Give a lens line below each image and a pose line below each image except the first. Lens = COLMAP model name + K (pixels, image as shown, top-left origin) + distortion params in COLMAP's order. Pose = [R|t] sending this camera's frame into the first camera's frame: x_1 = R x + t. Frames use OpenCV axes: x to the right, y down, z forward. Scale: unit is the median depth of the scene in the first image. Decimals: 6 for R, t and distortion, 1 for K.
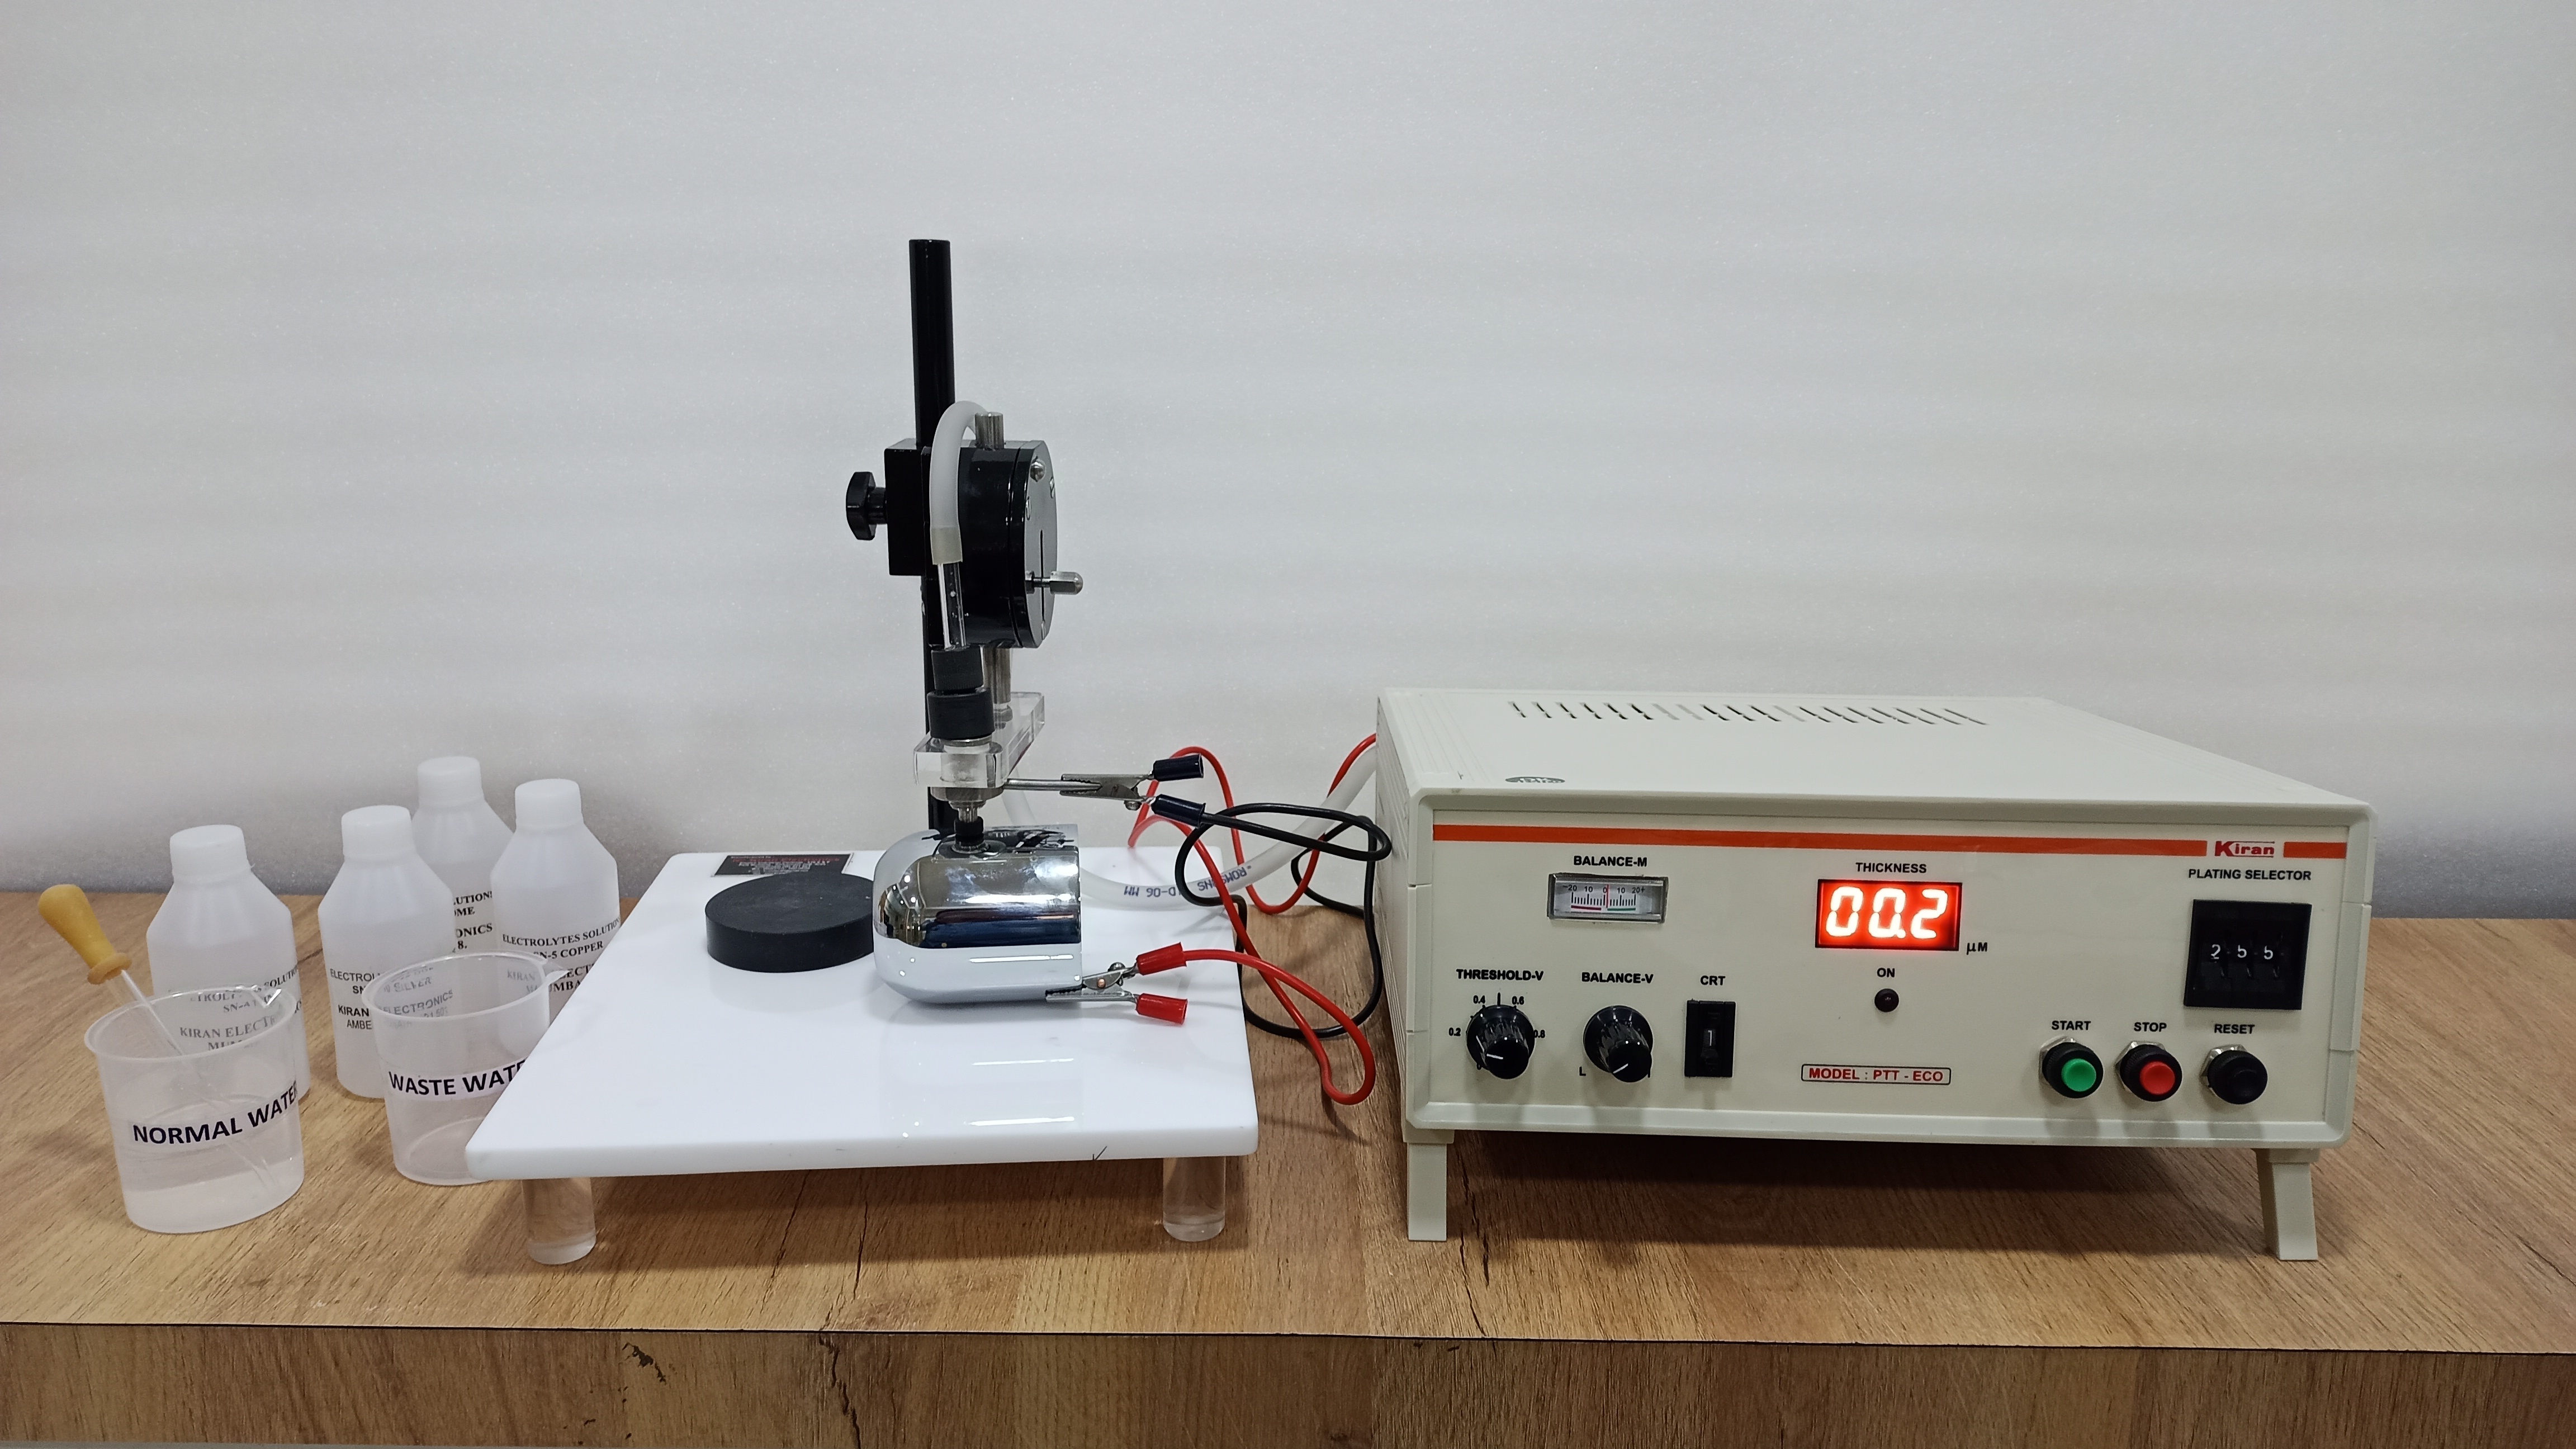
lens RADIAL K [[1893.4, 0, 1278.0], [0, 1893.4, 718.9], [0, 0, 1]] dist [0.038200, -0.057359]
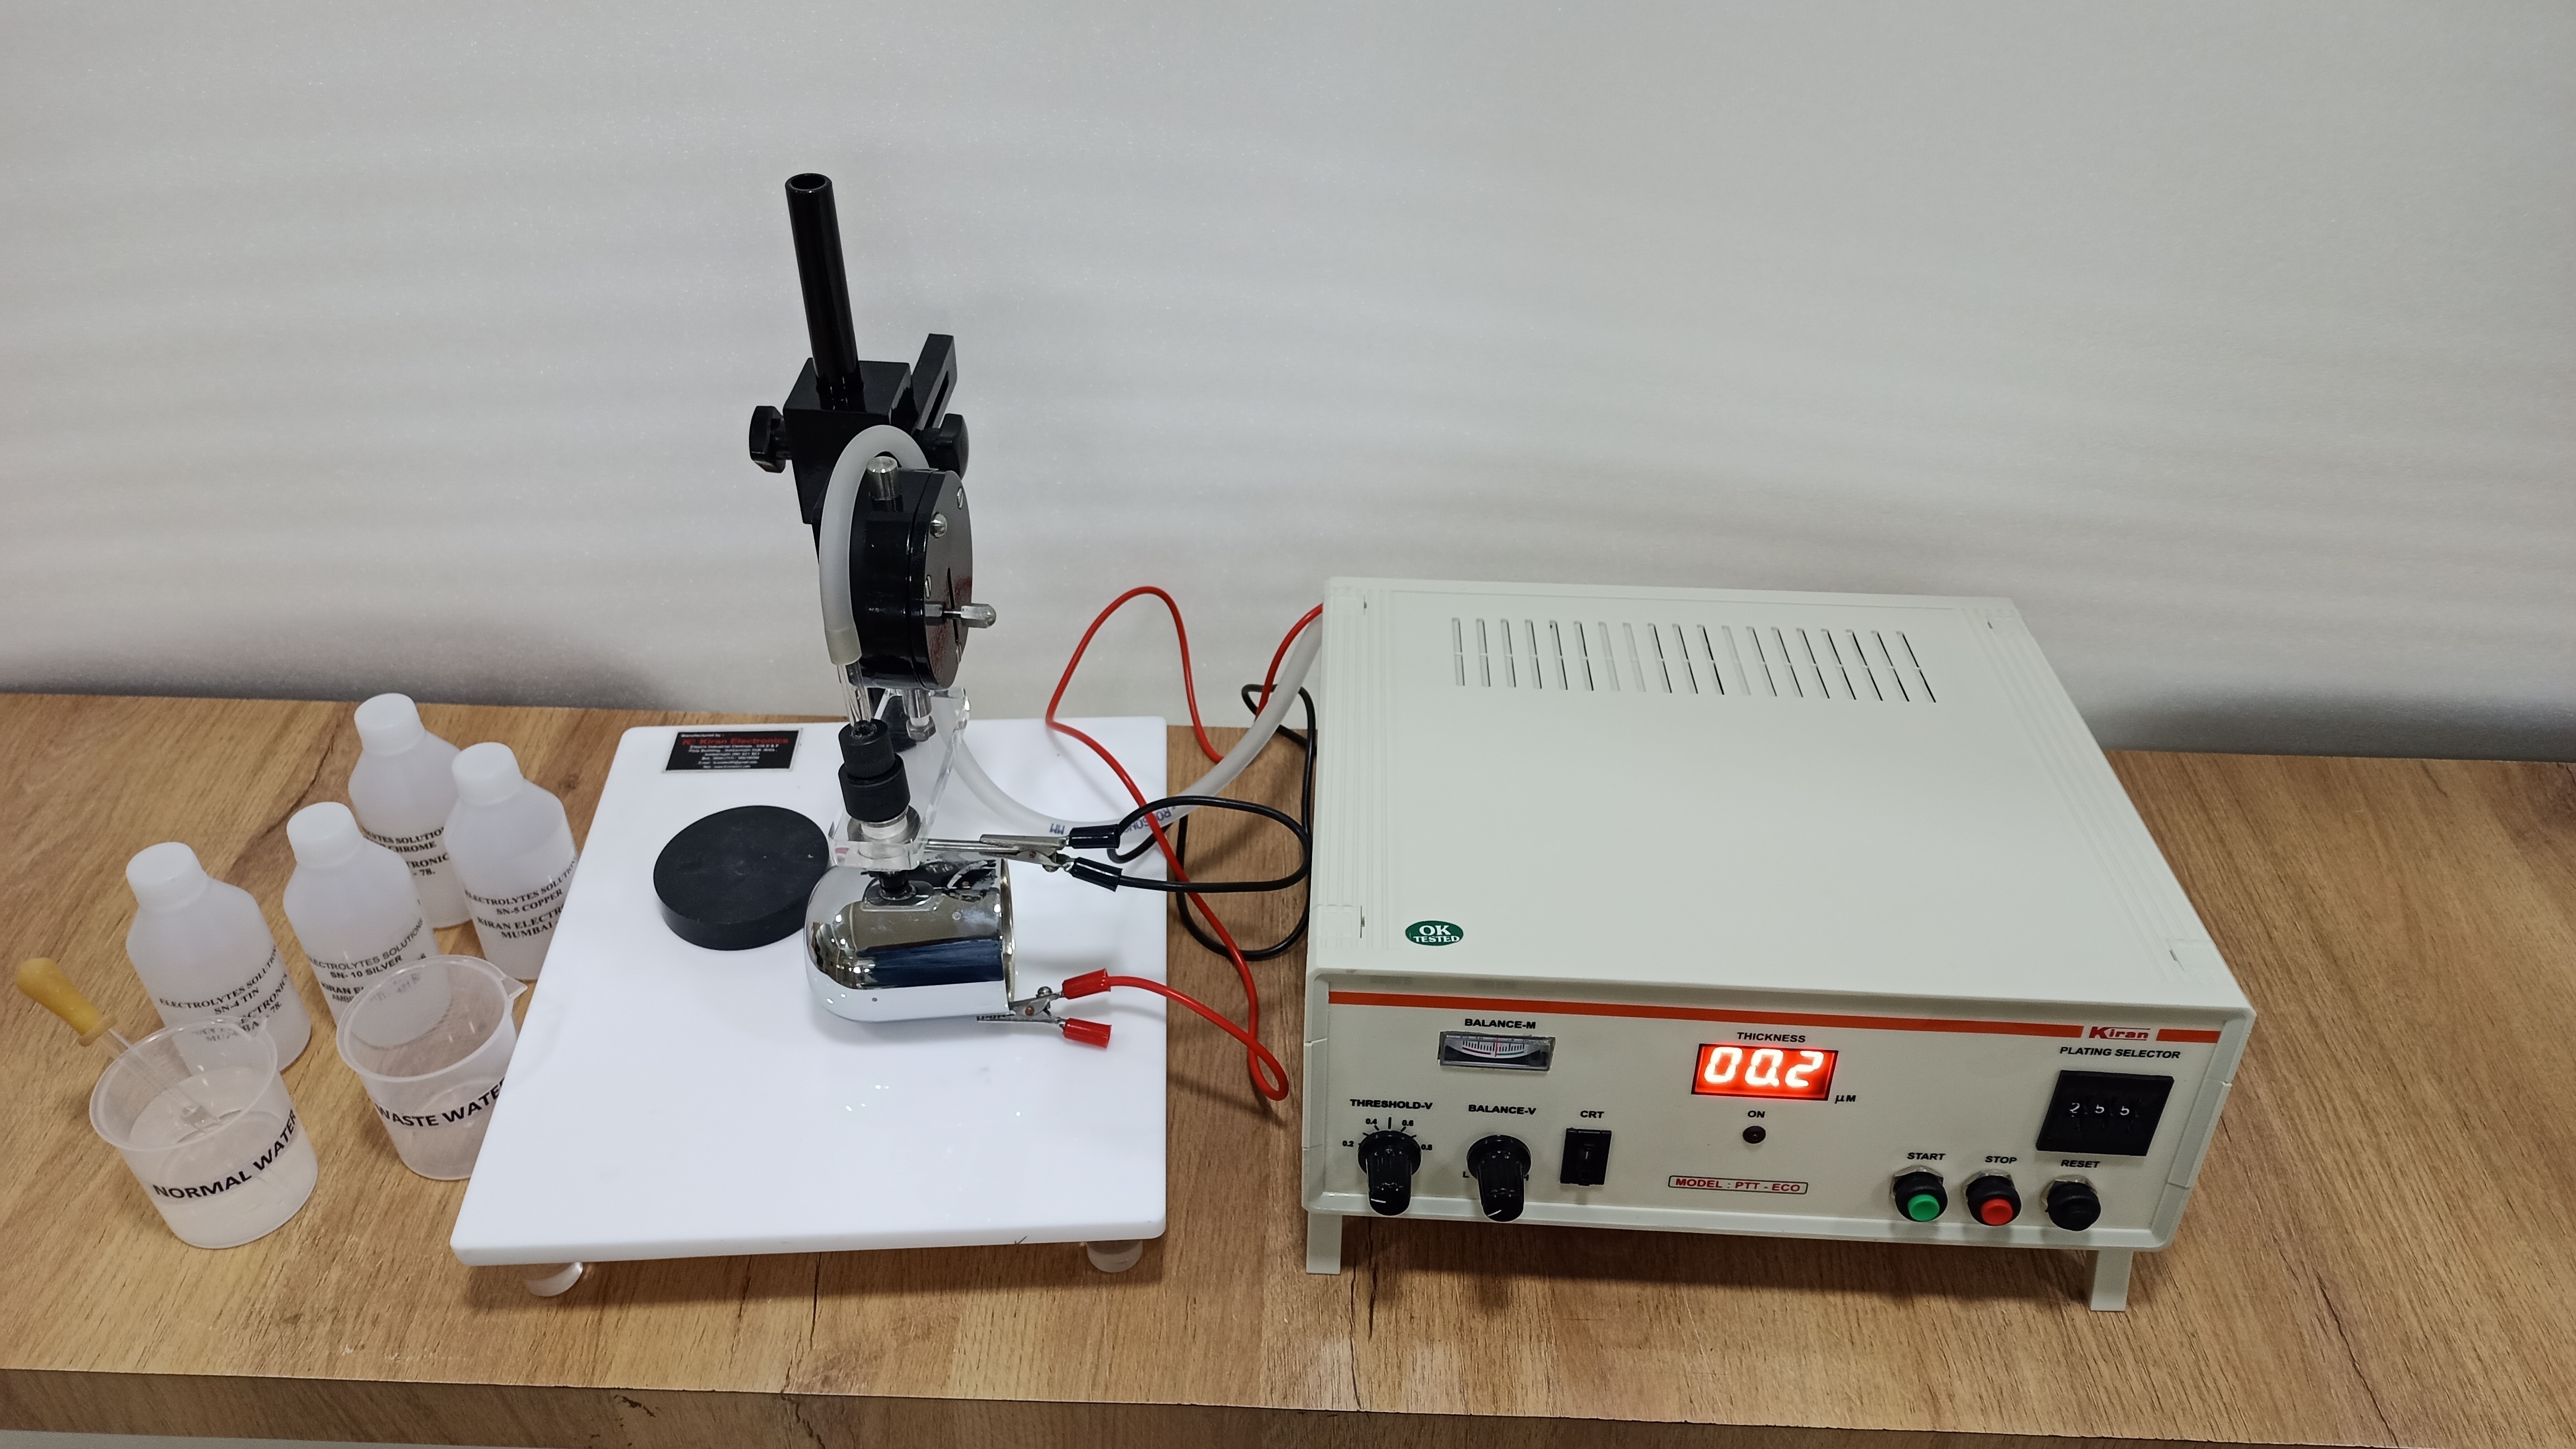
lens RADIAL K [[1893.4, 0, 1274.8], [0, 1893.4, 703.7], [0, 0, 1]] dist [0.038200, -0.057359]
pose [[0.999582, 0.017133, -0.023275, 0.075443], [-0.005948, 0.910044, 0.414469, -0.524526], [0.028283, -0.414157, 0.909766, 0.131144]]
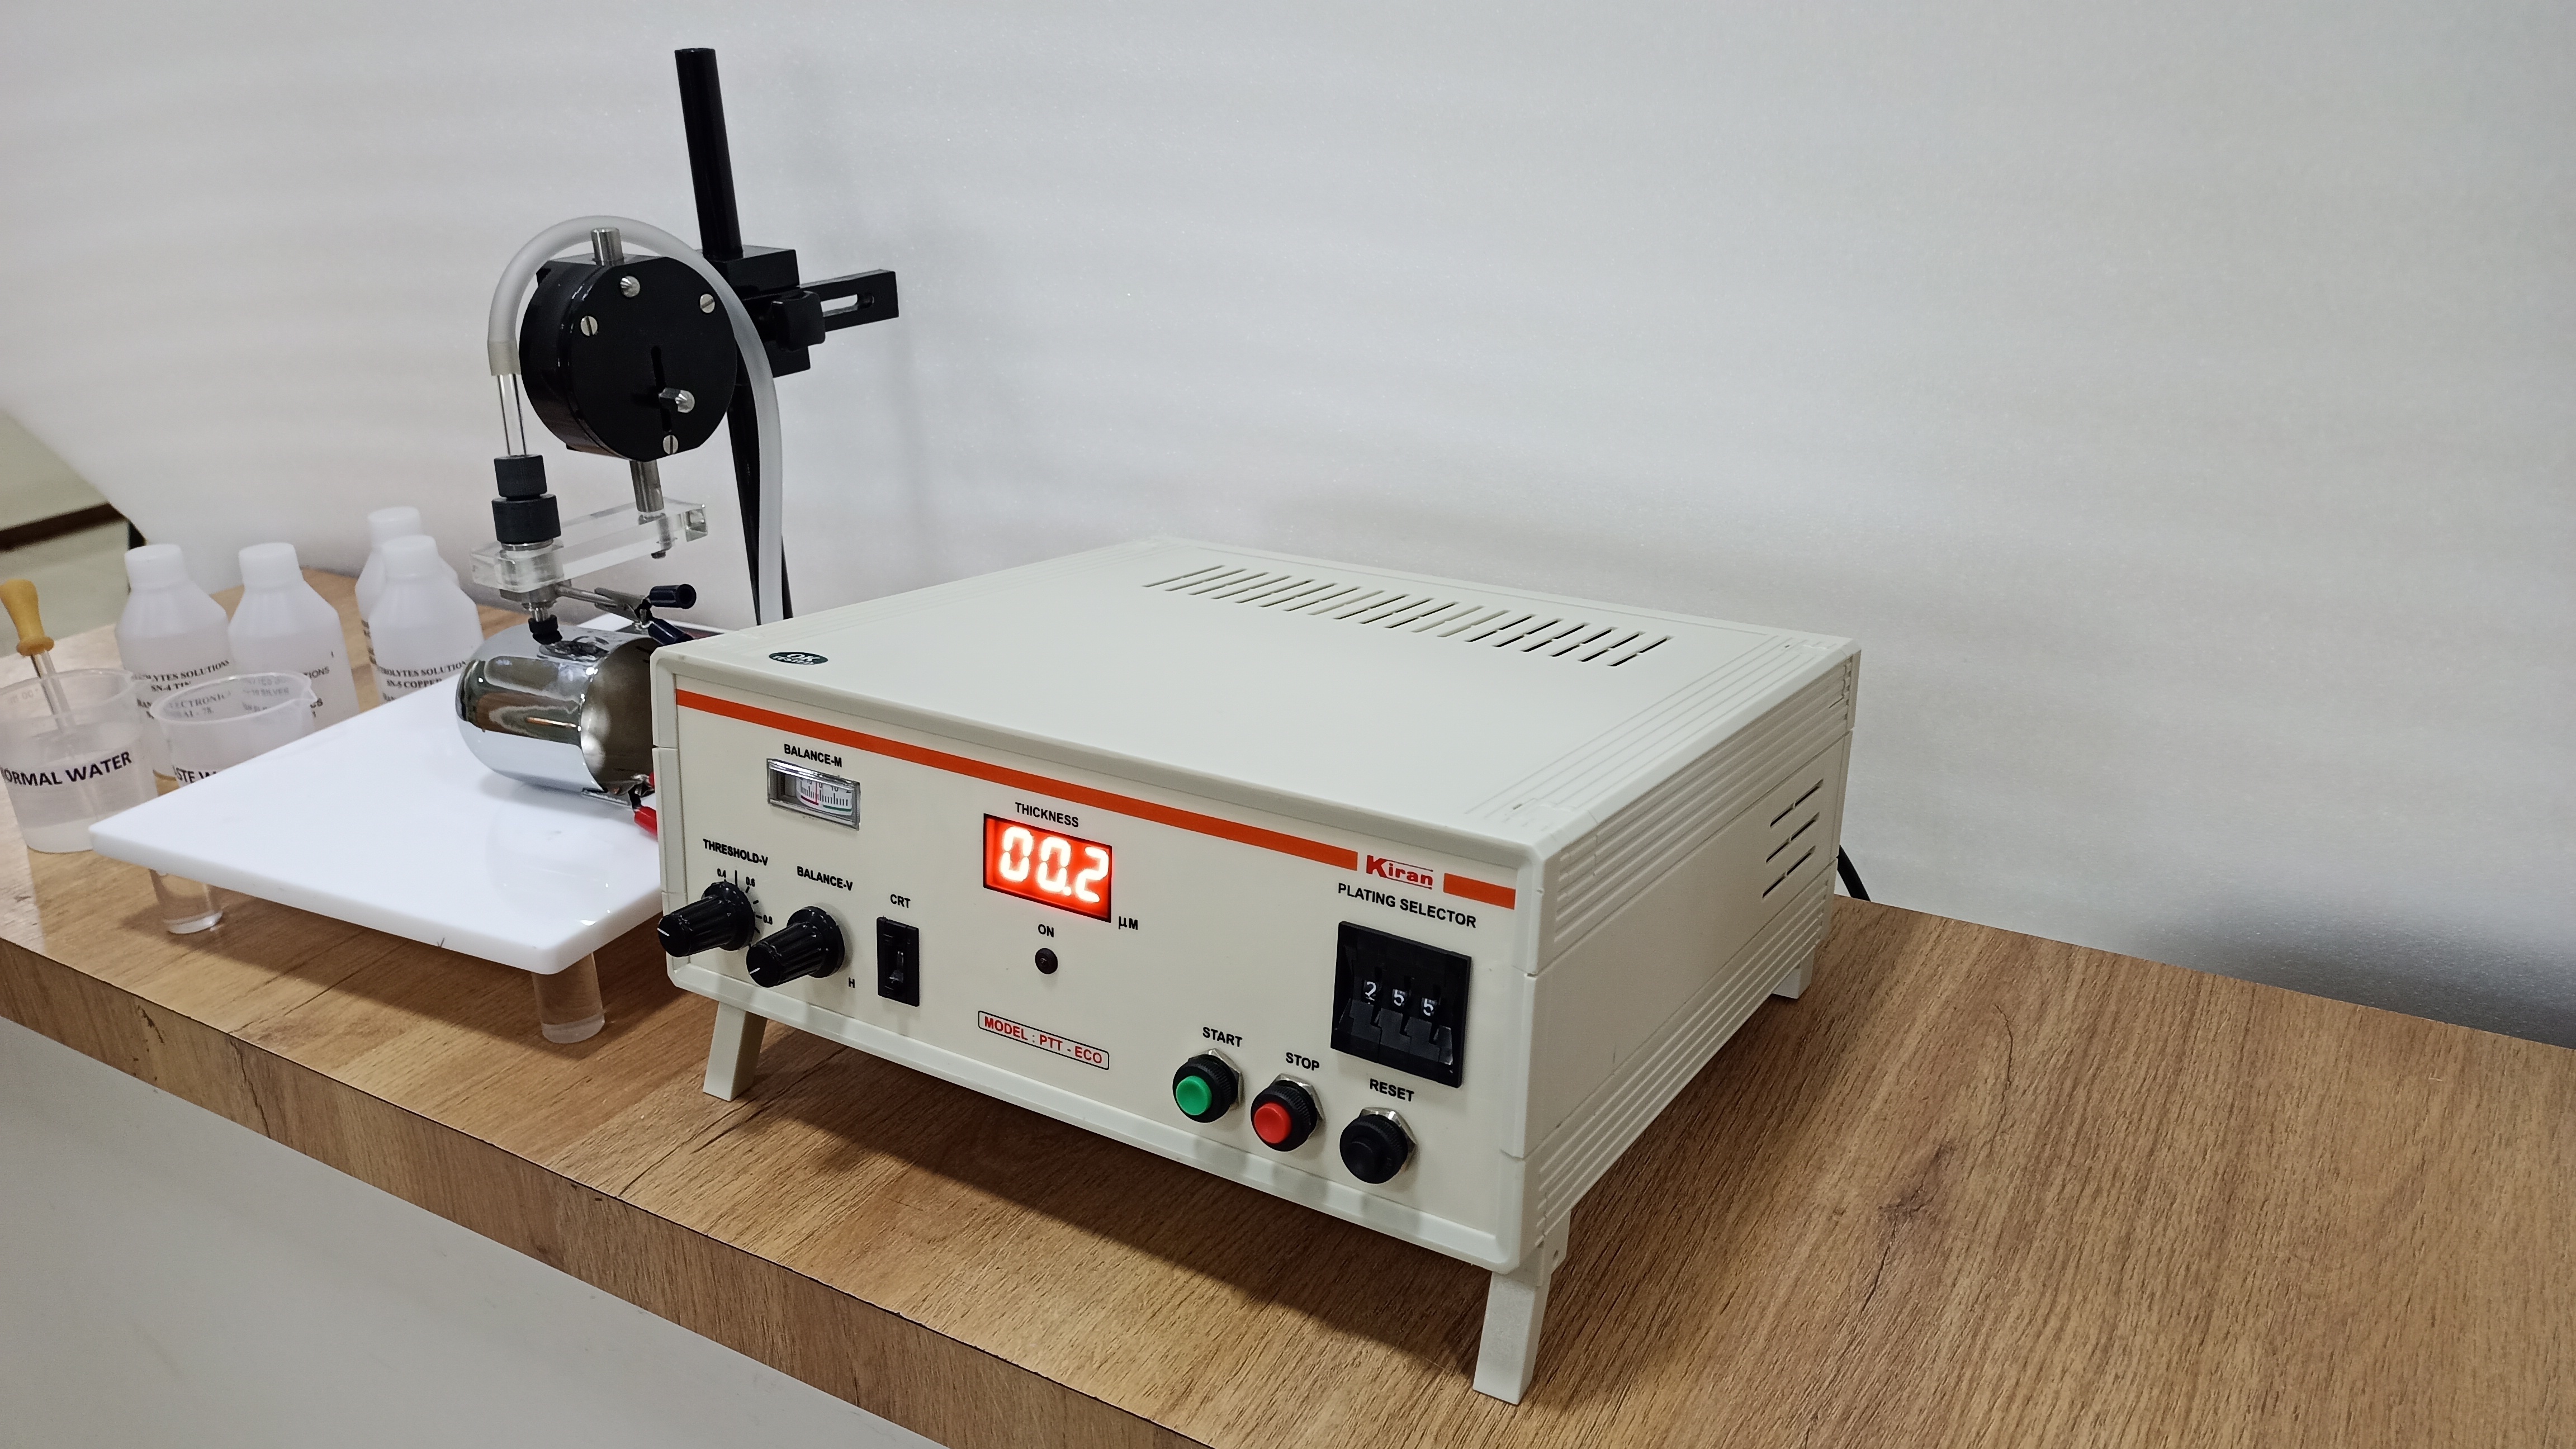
lens RADIAL K [[1893.4, 0, 1301.5], [0, 1893.4, 714.5], [0, 0, 1]] dist [0.038200, -0.057359]
pose [[0.860097, 0.155019, -0.486006, 0.853513], [-0.094615, 0.984656, 0.146628, -0.106221], [0.501279, -0.080131, 0.861567, 0.326297]]
